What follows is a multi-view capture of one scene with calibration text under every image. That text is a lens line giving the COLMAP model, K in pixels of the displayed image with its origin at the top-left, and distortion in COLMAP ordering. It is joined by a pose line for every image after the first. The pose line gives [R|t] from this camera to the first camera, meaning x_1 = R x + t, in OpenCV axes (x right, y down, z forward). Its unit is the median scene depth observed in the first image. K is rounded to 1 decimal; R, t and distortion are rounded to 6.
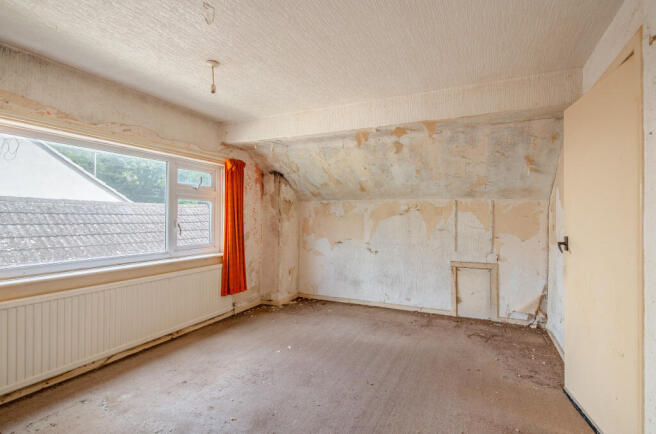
lens RADIAL K [[374.0, 0, 330.1], [0, 374.0, 215.7], [0, 0, 1]] dist [0.002025, 0.000572]
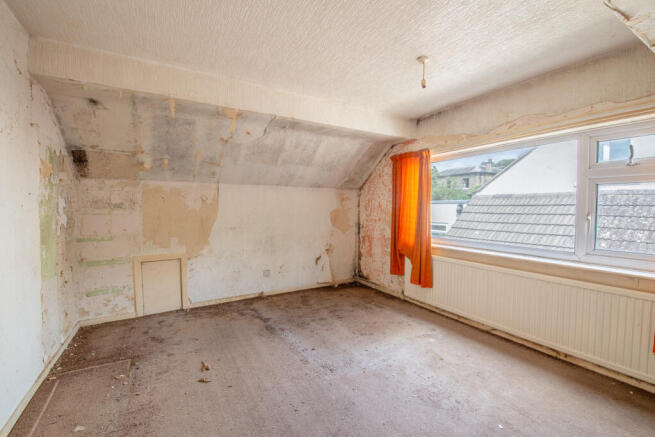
lens RADIAL K [[283.9, 0, 331.0], [0, 283.9, 218.2], [0, 0, 1]] dist [-0.002497, -0.000266]
pose [[-0.587914, 0.019228, -0.808695, 0.417330], [-0.006941, 0.999561, 0.028811, 0.011037], [0.808894, 0.022551, -0.587522, 1.098270]]
